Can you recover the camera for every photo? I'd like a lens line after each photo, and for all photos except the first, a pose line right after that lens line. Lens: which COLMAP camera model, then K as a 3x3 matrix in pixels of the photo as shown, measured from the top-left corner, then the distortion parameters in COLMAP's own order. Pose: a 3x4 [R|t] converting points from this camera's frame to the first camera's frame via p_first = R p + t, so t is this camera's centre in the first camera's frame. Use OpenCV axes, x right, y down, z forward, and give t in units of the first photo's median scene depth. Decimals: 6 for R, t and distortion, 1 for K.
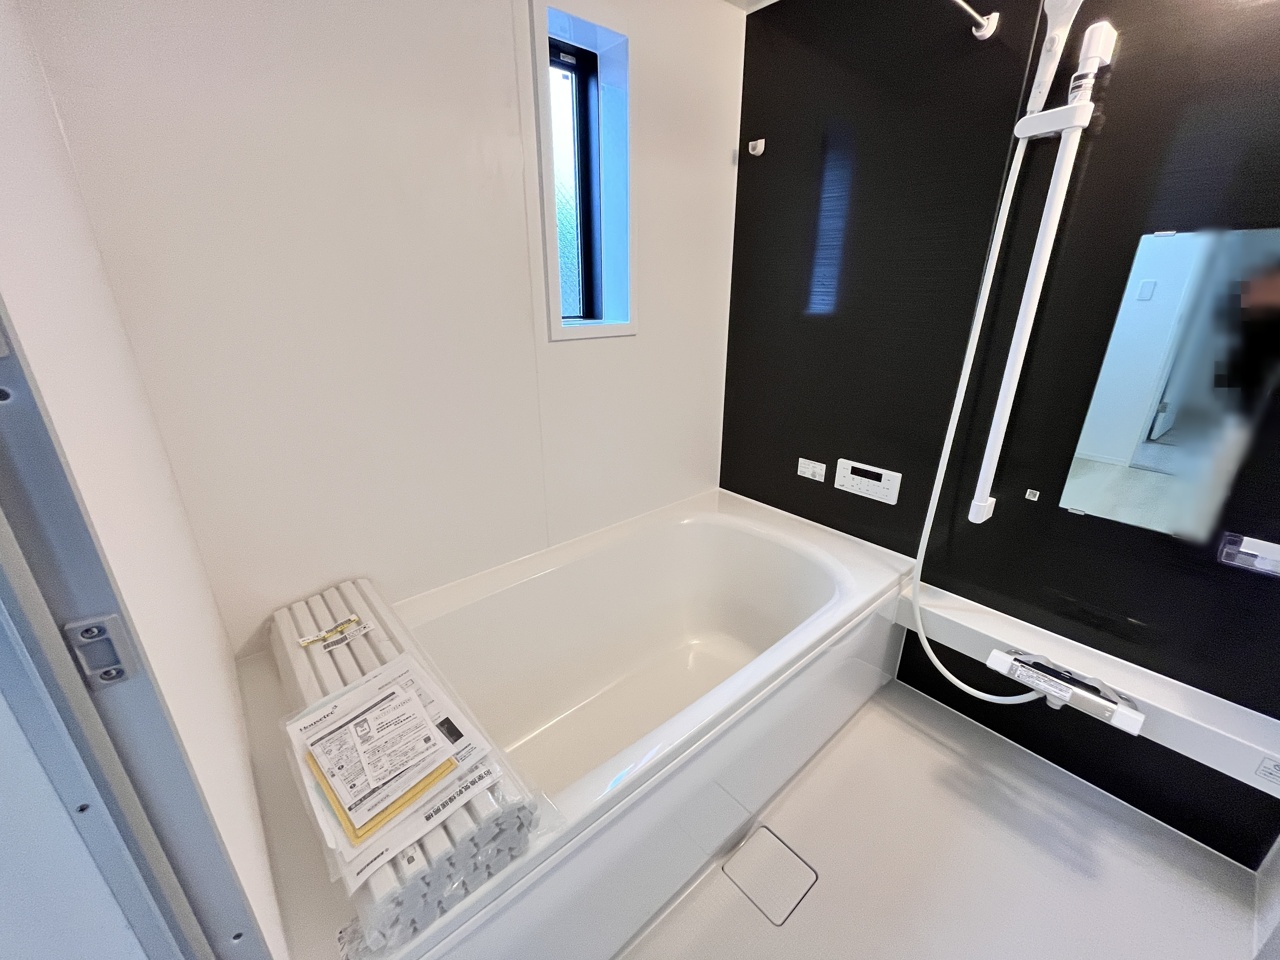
lens RADIAL K [[515.2, 0, 638.4], [0, 515.2, 481.7], [0, 0, 1]] dist [-0.003992, -0.000368]
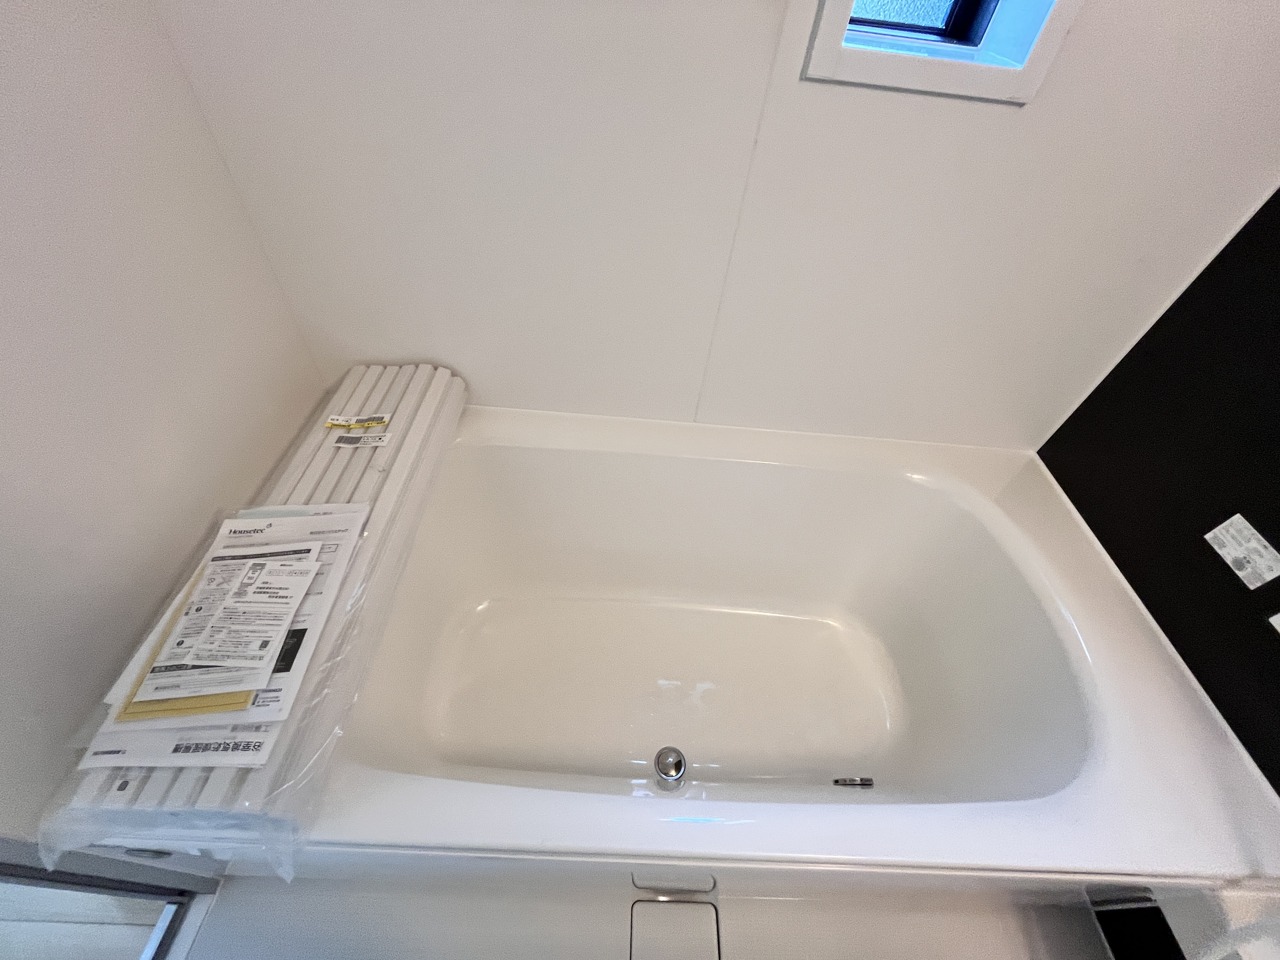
lens RADIAL K [[515.2, 0, 638.1], [0, 515.2, 479.7], [0, 0, 1]] dist [-0.003992, -0.000368]
pose [[0.741068, 0.537627, -0.402213, 0.186377], [-0.317025, 0.808236, 0.496236, -0.263217], [0.591873, -0.240234, 0.769399, 0.745230]]
